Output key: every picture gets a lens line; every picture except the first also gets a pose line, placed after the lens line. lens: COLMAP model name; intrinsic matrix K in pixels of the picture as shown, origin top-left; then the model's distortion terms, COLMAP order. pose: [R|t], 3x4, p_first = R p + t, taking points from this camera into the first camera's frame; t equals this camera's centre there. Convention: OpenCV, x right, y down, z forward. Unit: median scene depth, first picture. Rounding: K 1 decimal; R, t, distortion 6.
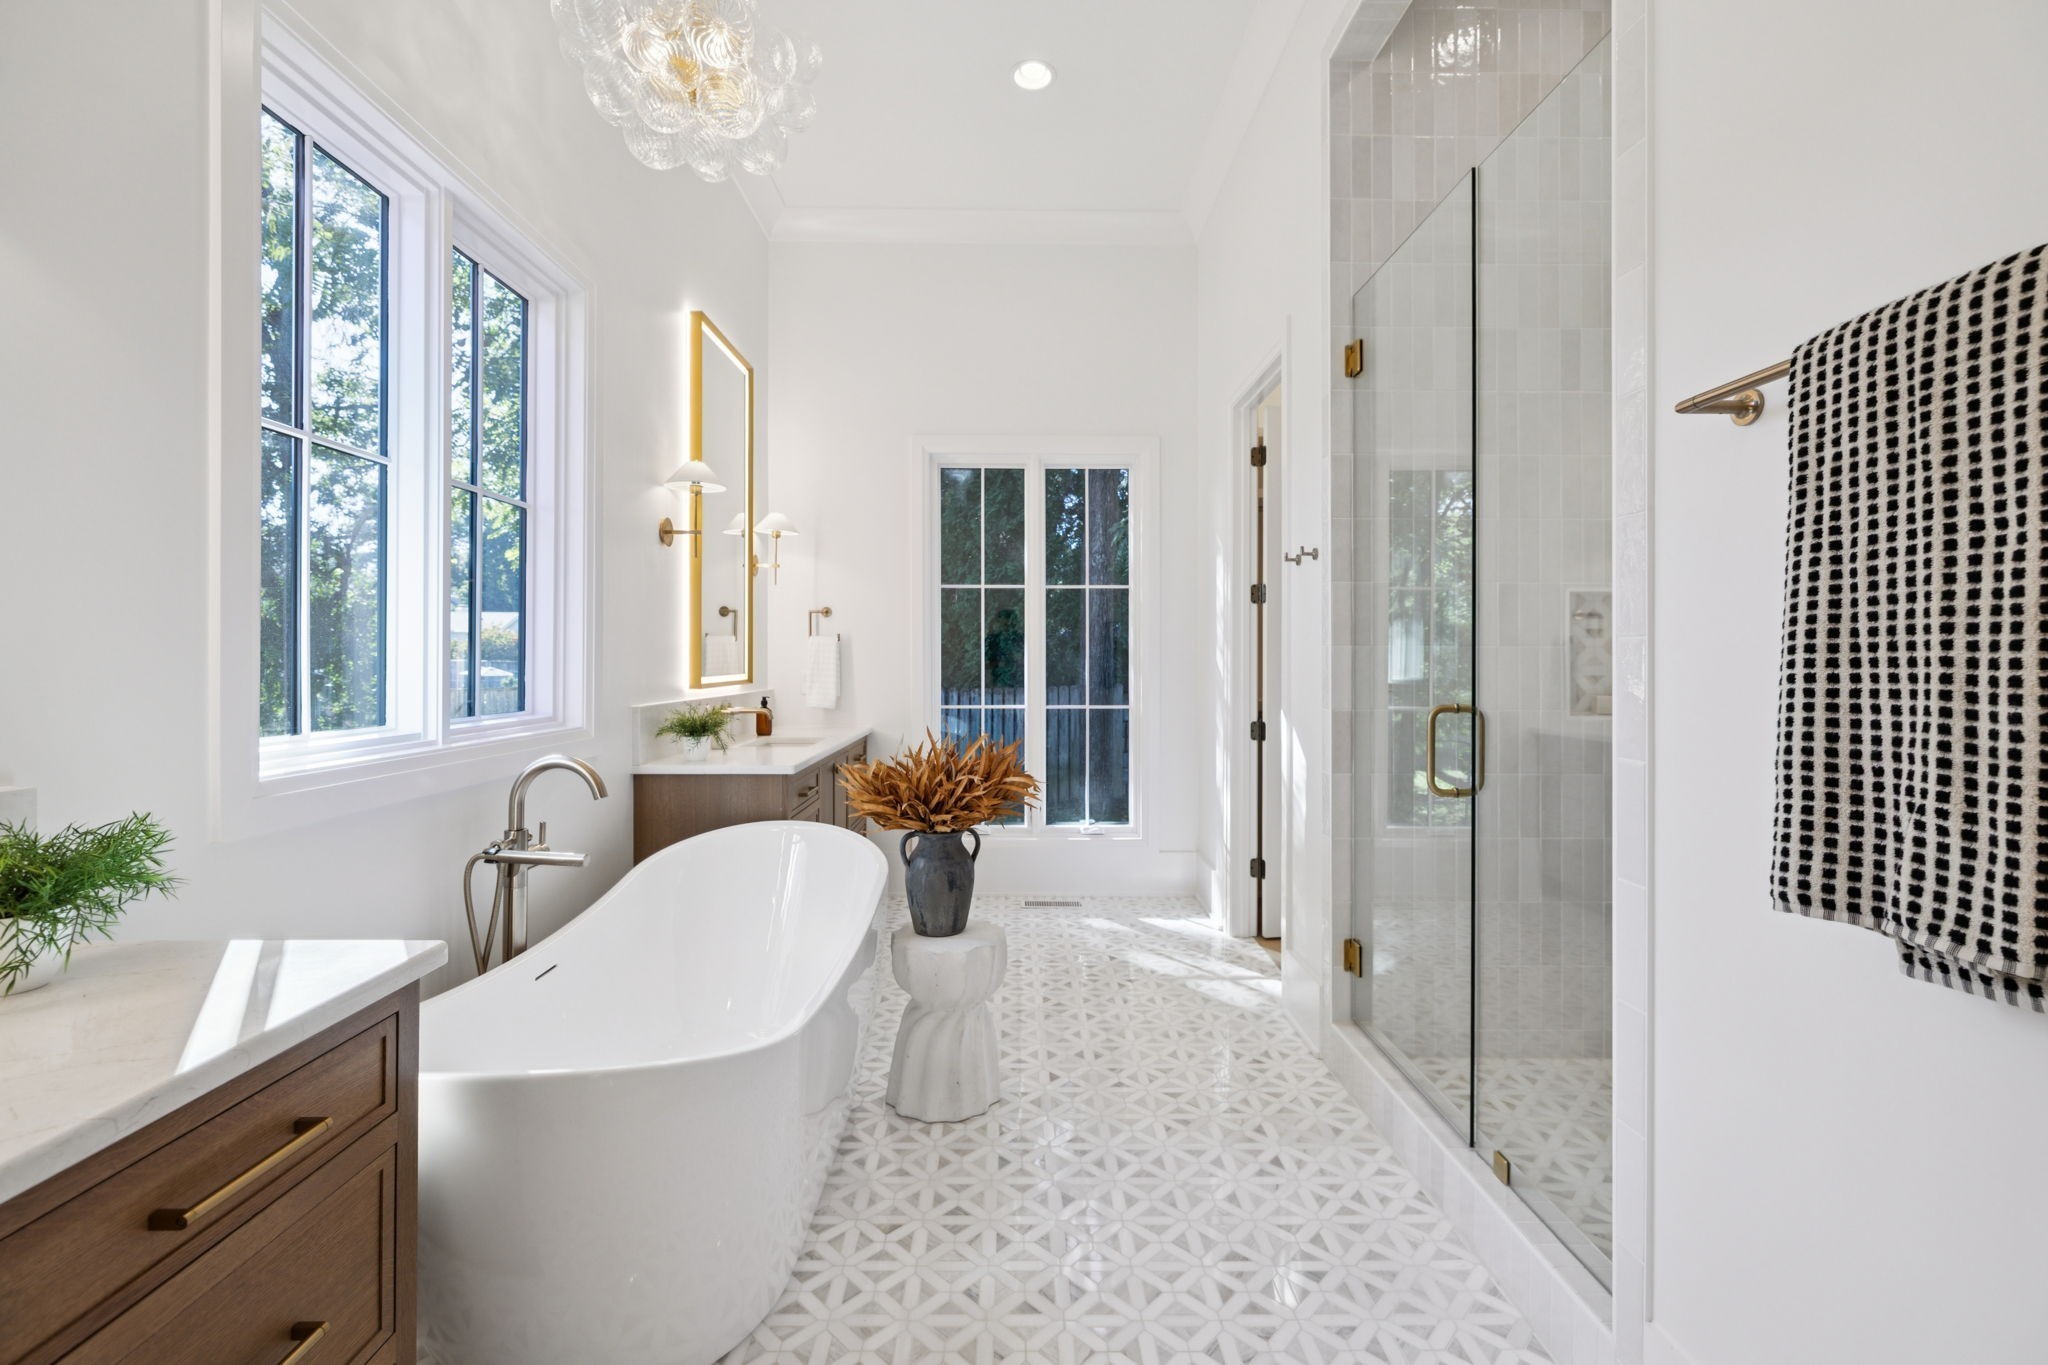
lens RADIAL K [[875.2, 0, 1024.7], [0, 875.2, 663.0], [0, 0, 1]] dist [-0.002038, 0.000050]
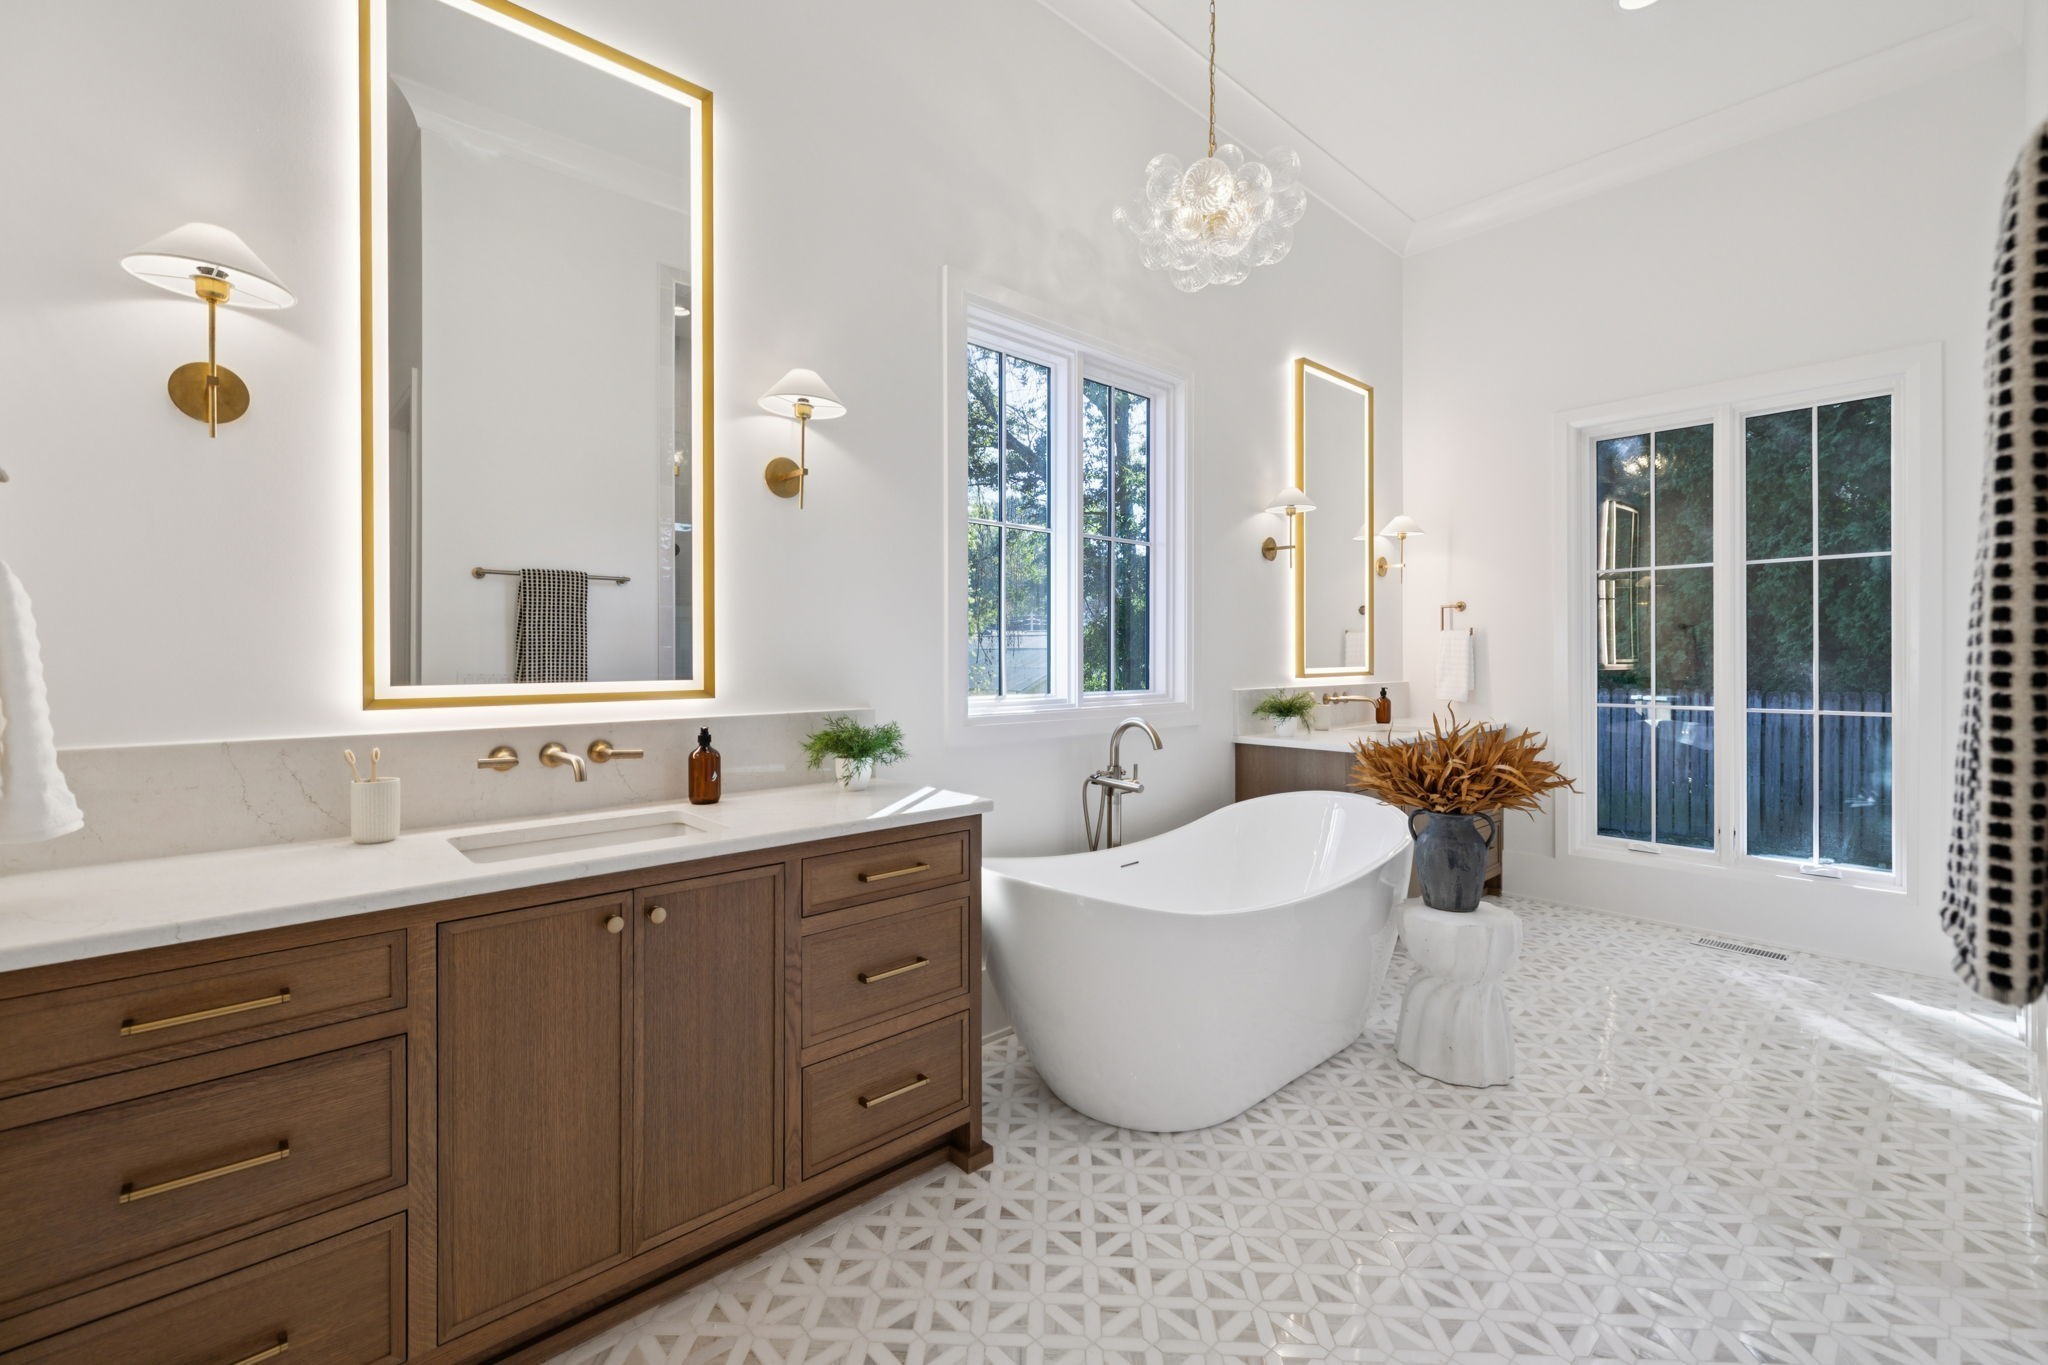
lens RADIAL K [[866.2, 0, 1012.8], [0, 866.2, 670.5], [0, 0, 1]] dist [0.001236, 0.000016]
pose [[0.656100, 0.009663, -0.754612, 0.342610], [-0.000182, 0.999920, 0.012645, 0.006304], [0.754674, -0.008159, 0.656049, -0.085852]]
